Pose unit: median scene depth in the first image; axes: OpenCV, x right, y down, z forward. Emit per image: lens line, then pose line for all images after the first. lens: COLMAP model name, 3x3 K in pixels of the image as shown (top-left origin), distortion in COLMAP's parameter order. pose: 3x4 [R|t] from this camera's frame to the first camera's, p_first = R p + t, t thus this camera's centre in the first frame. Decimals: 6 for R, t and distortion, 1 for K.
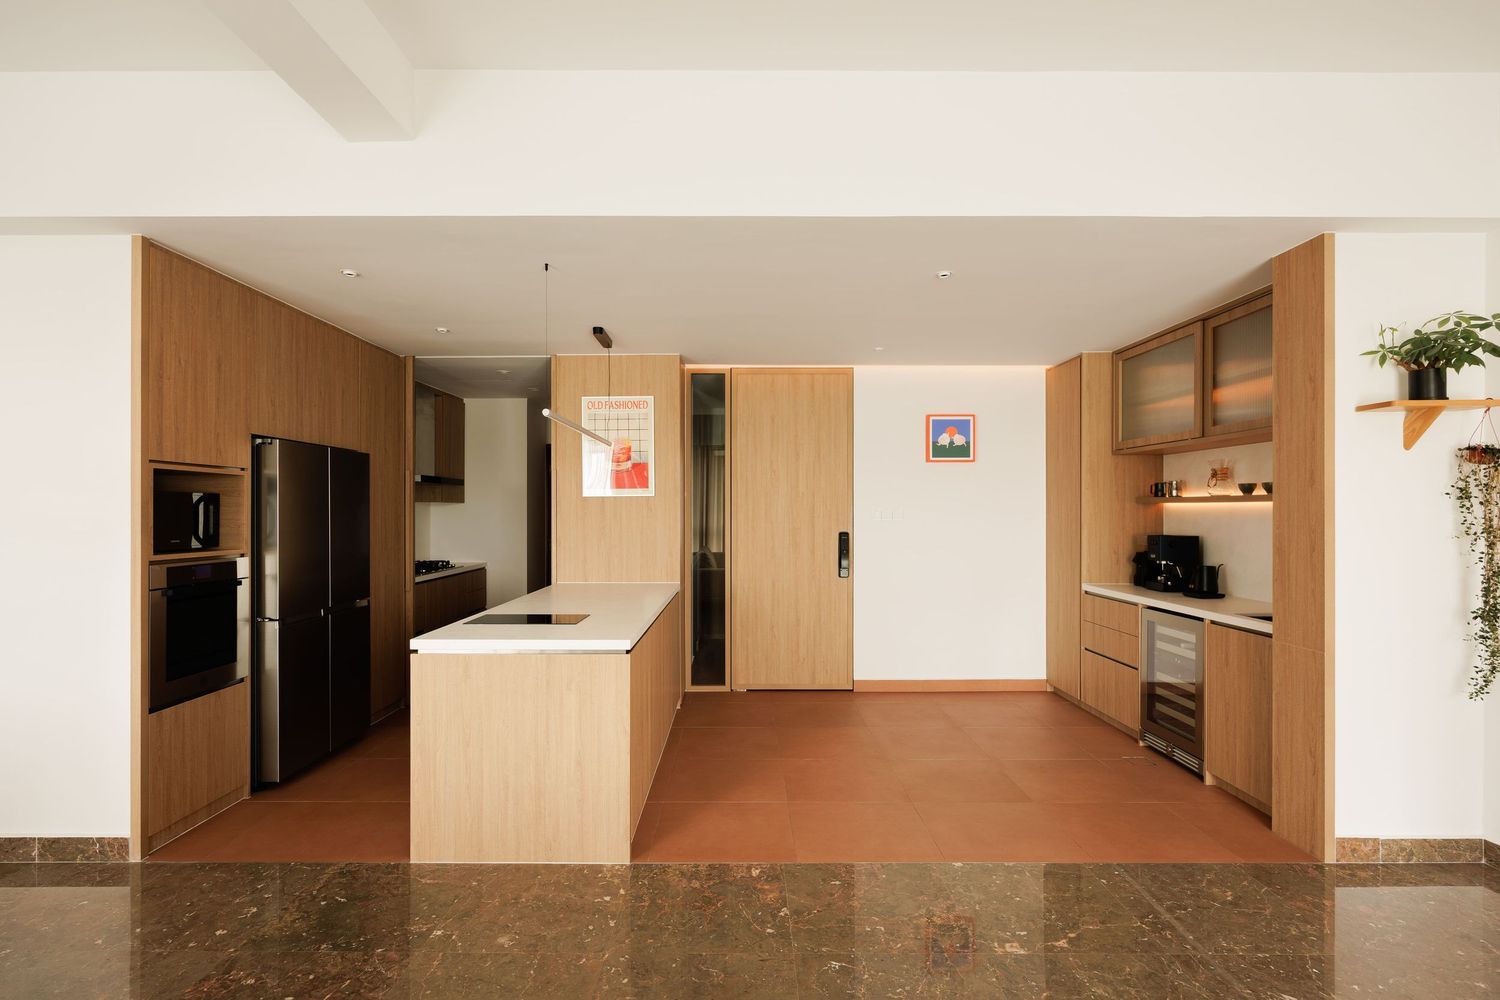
lens RADIAL K [[719.8, 0, 741.7], [0, 719.8, 509.3], [0, 0, 1]] dist [-0.000494, -0.000692]
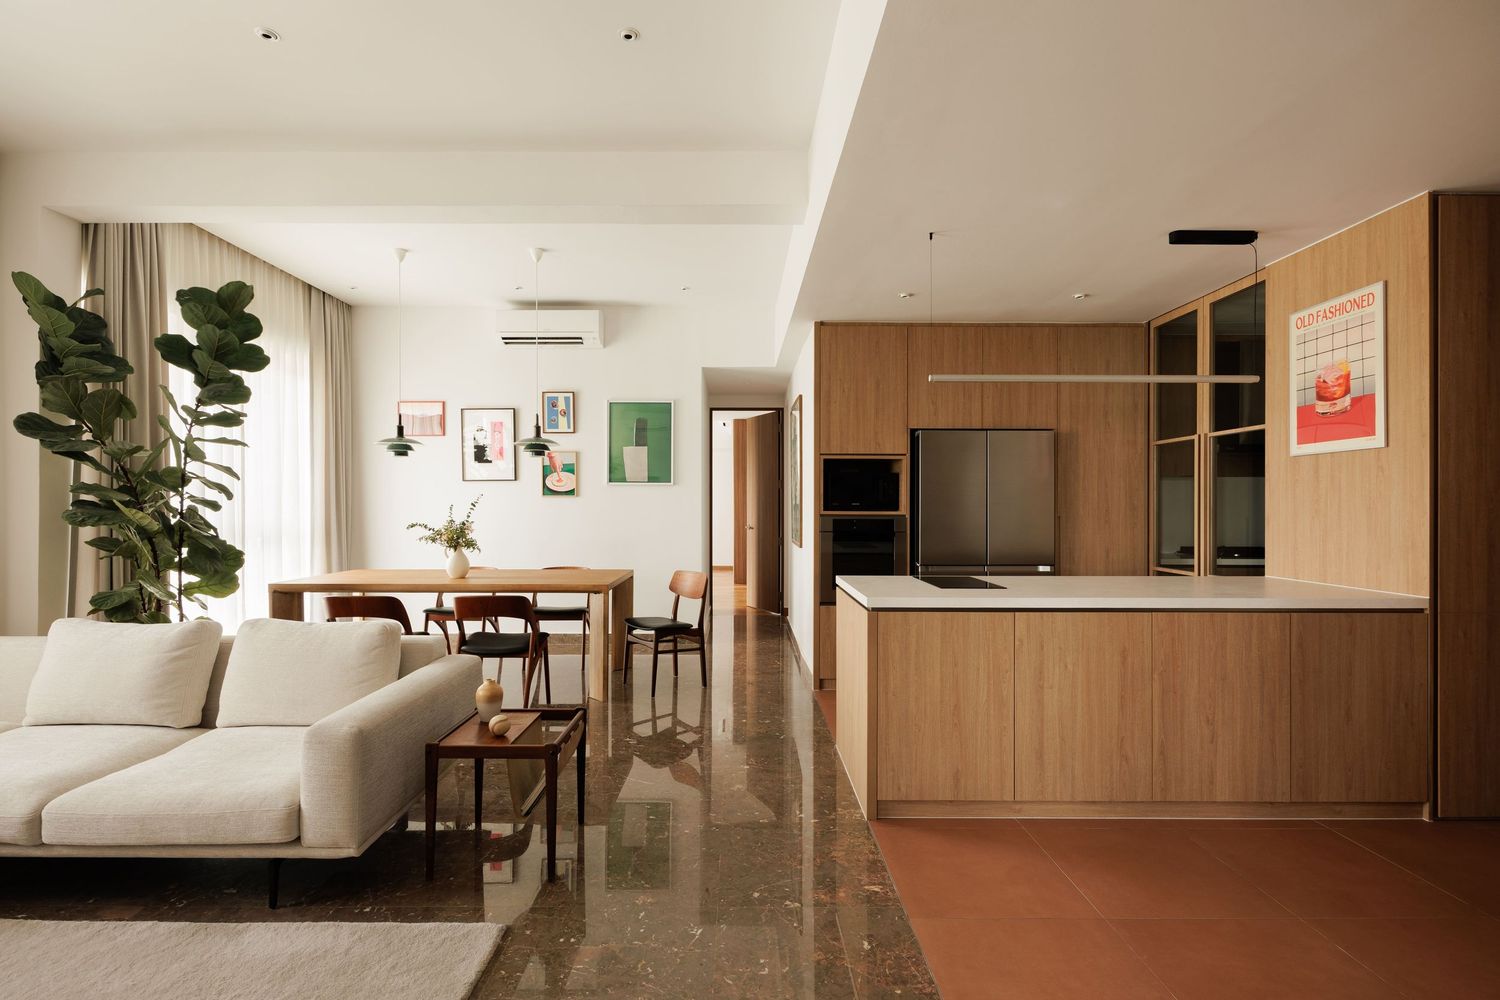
lens RADIAL K [[702.4, 0, 737.3], [0, 702.4, 505.2], [0, 0, 1]] dist [0.002236, 0.000236]
pose [[0.001728, 0.000302, -0.999998, 0.679727], [0.002132, 0.999998, 0.000306, 0.041924], [0.999996, -0.002132, 0.001727, 0.674475]]
